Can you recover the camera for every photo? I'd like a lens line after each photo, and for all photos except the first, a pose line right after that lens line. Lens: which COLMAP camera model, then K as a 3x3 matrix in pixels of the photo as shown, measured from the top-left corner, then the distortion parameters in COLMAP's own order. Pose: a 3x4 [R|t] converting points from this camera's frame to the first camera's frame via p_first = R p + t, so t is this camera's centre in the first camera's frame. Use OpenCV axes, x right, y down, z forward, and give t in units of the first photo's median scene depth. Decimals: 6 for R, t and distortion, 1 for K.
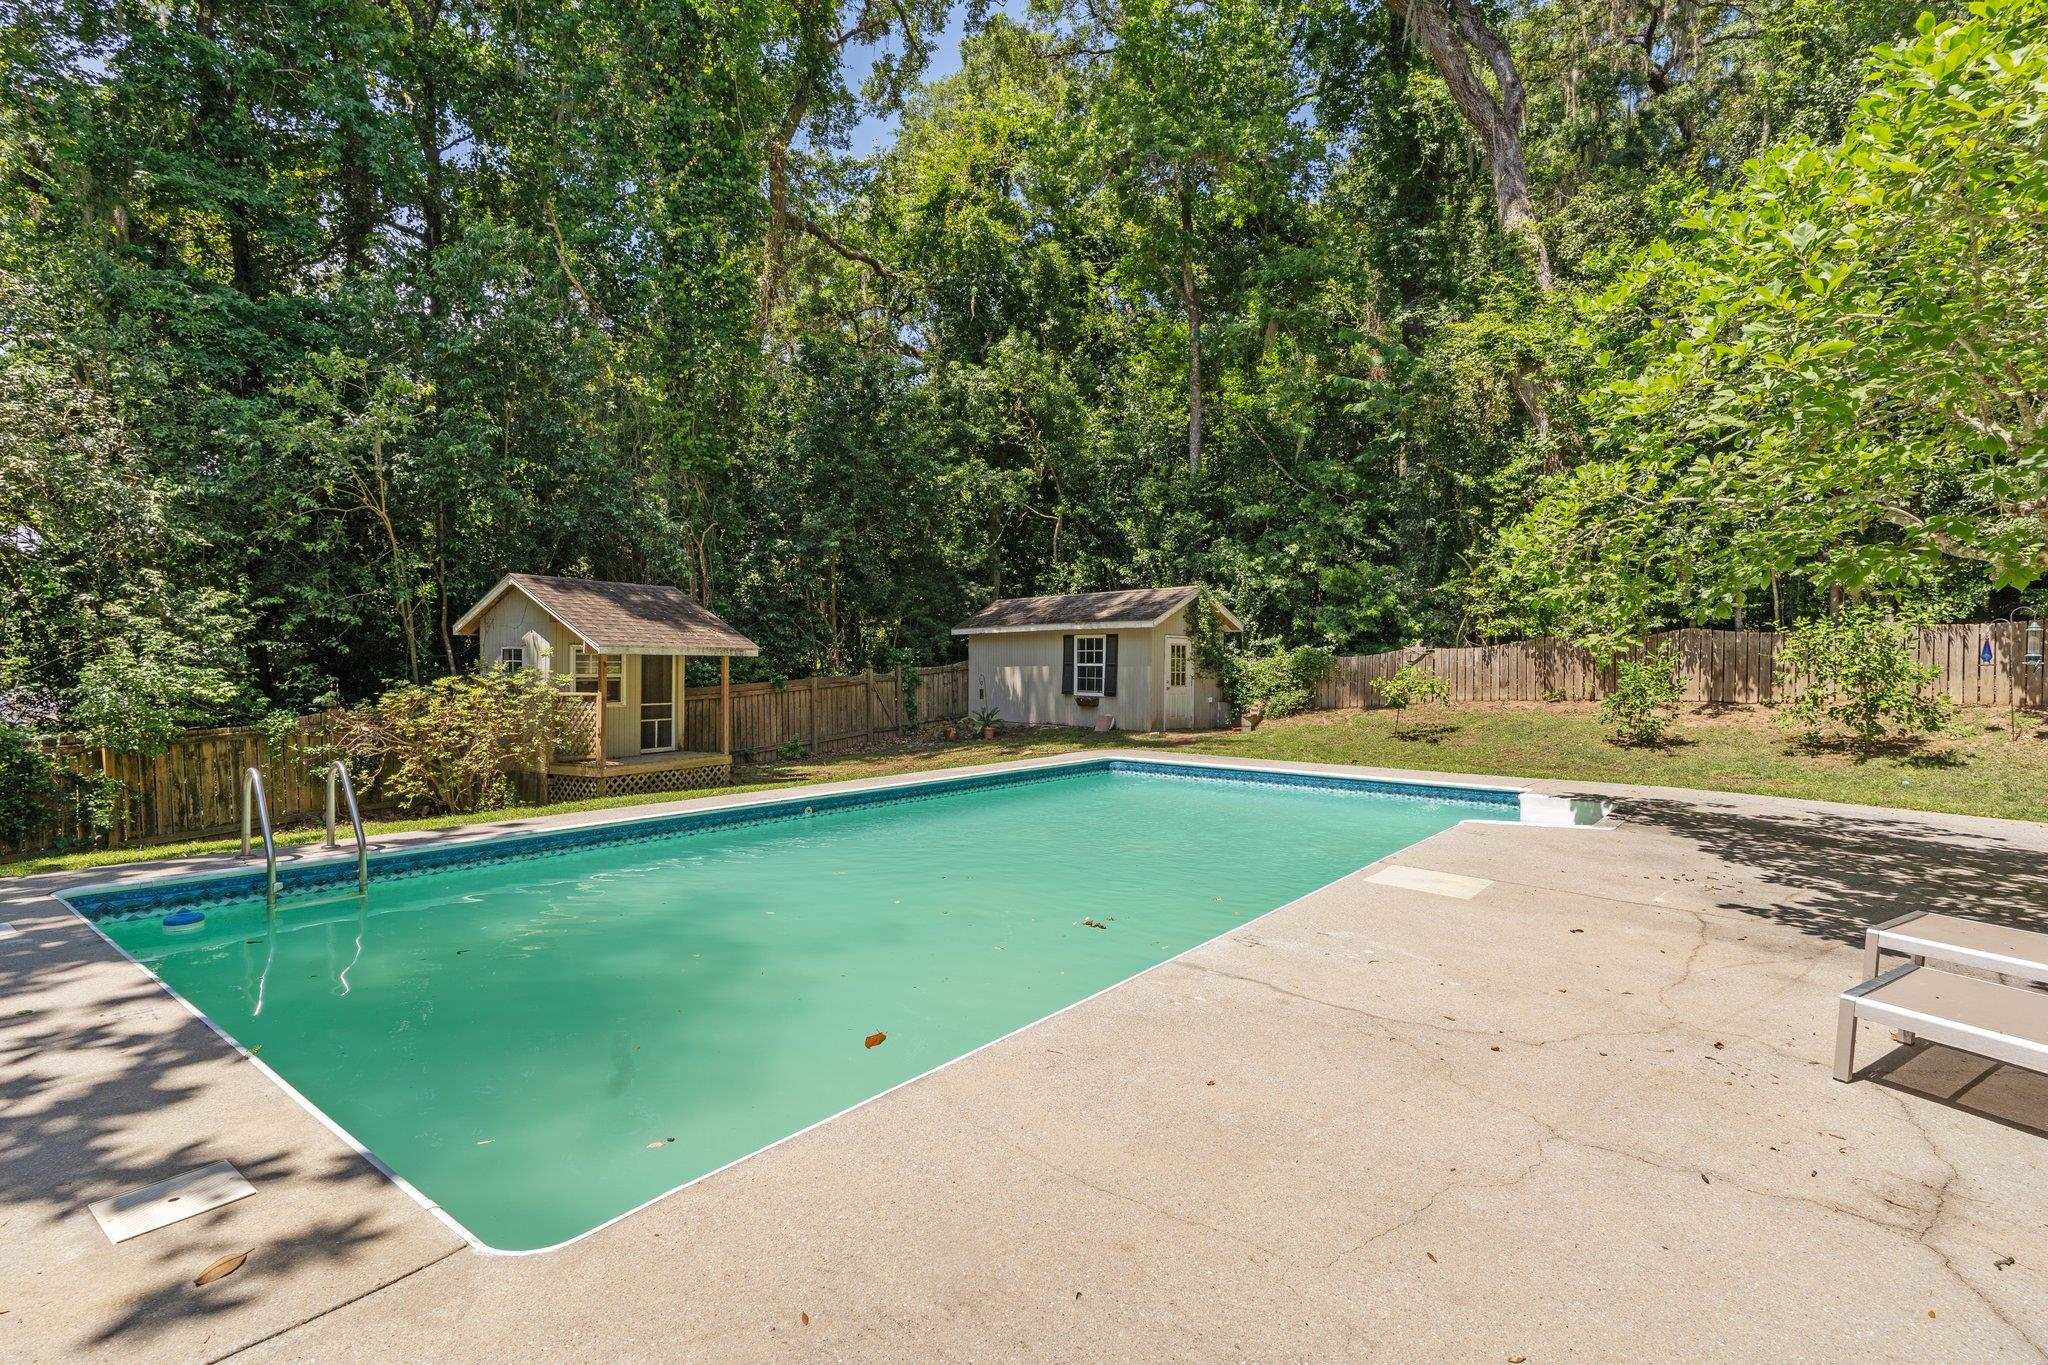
lens RADIAL K [[987.4, 0, 1022.7], [0, 987.4, 676.1], [0, 0, 1]] dist [-0.005676, -0.001447]
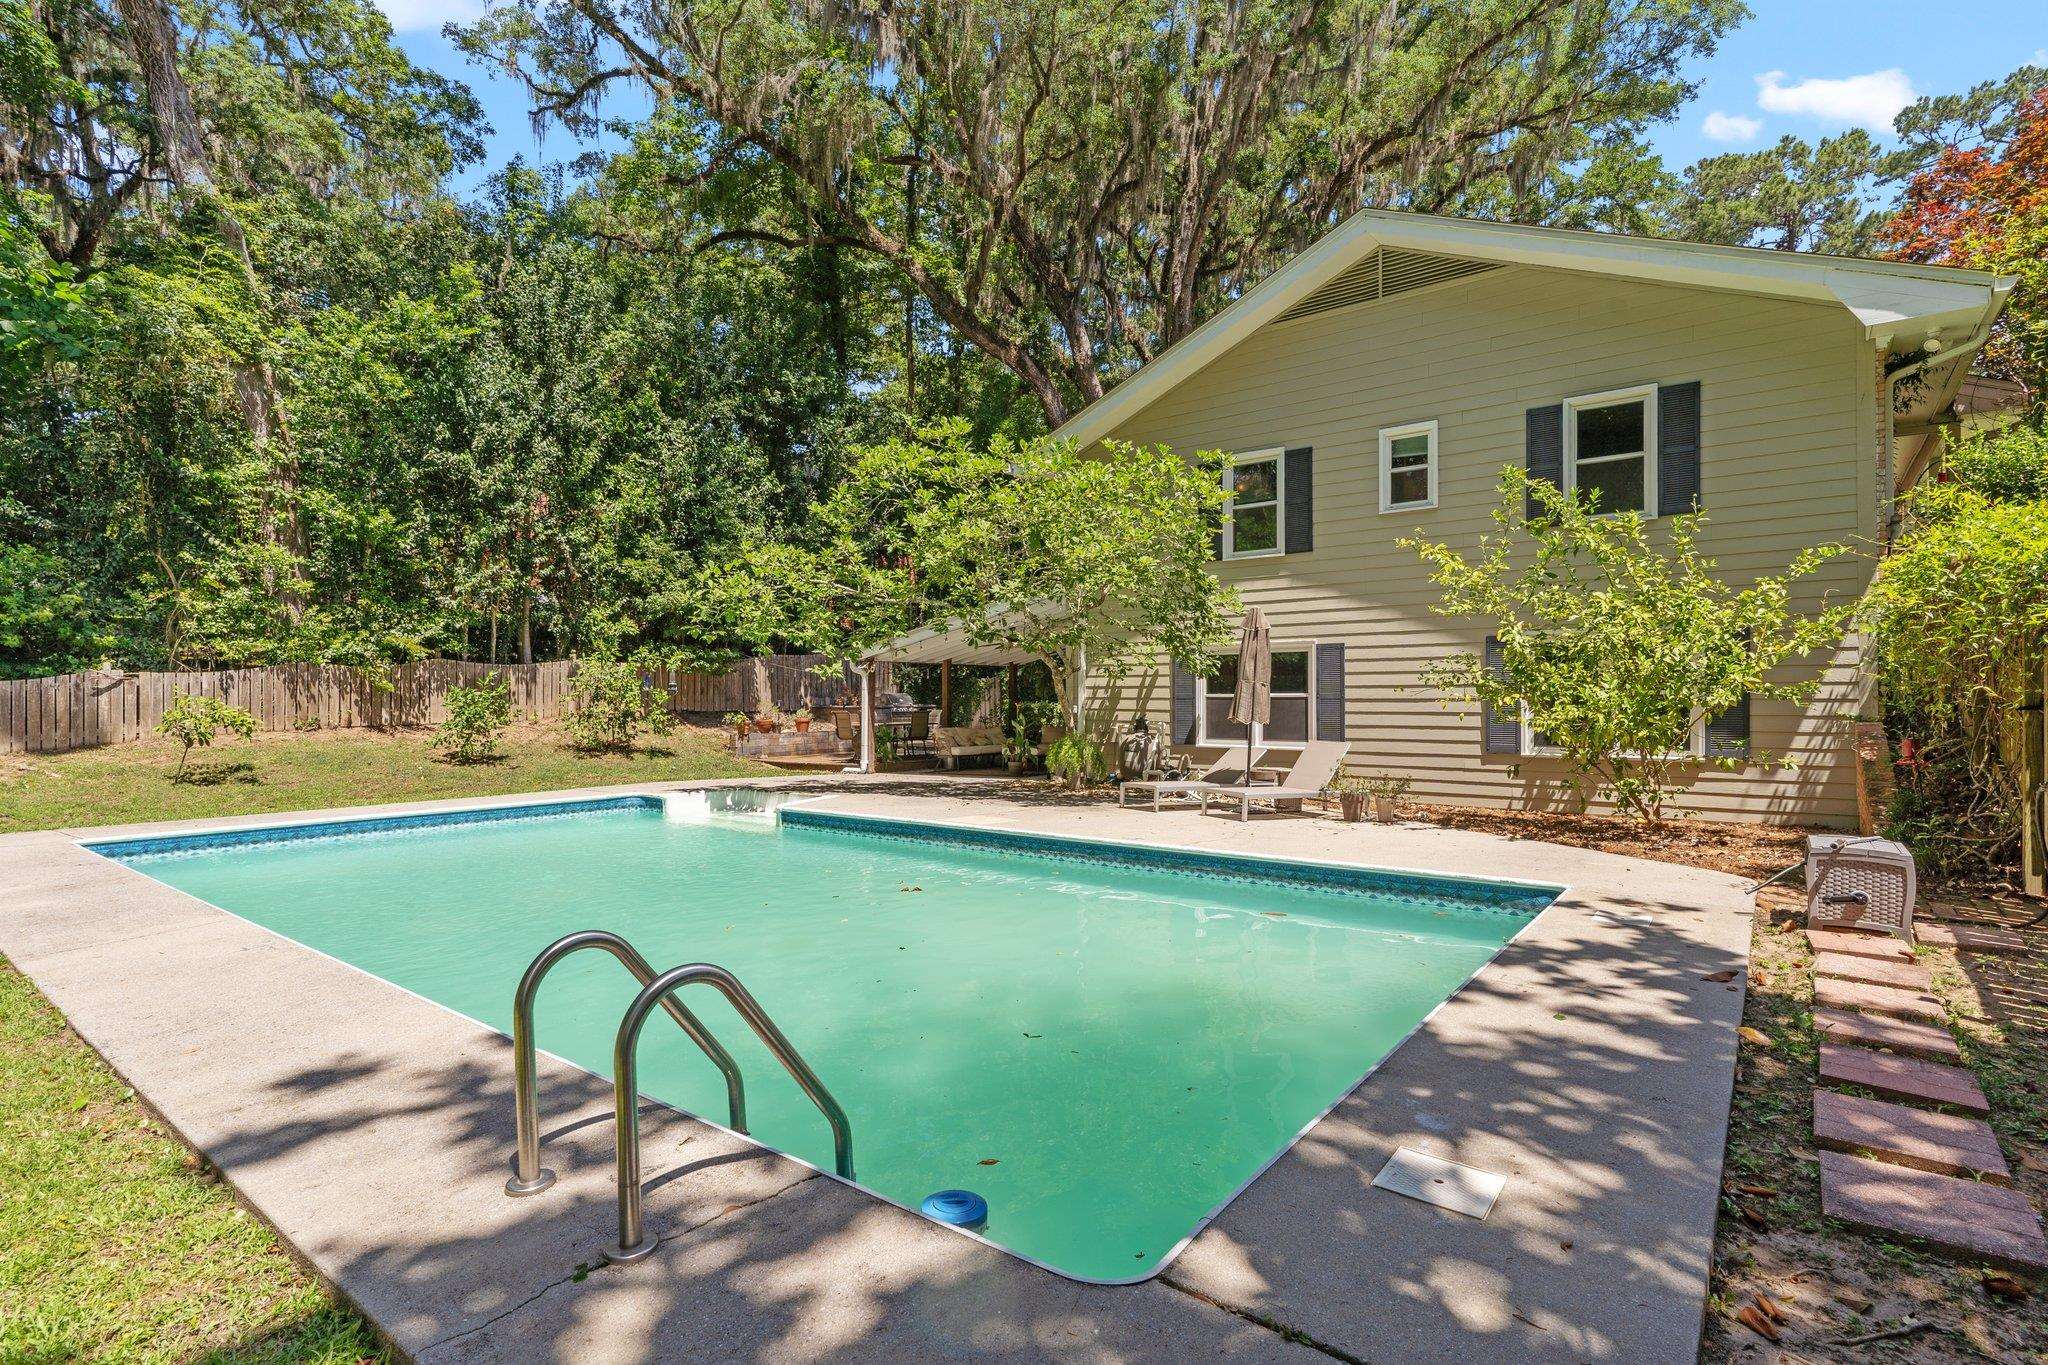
lens RADIAL K [[987.4, 0, 1024.1], [0, 987.4, 687.6], [0, 0, 1]] dist [-0.005676, -0.001447]
pose [[0.019325, -0.004721, 0.999802, -0.530260], [0.019431, 0.999802, 0.004346, -0.007704], [-0.999624, 0.019343, 0.019413, 0.394326]]
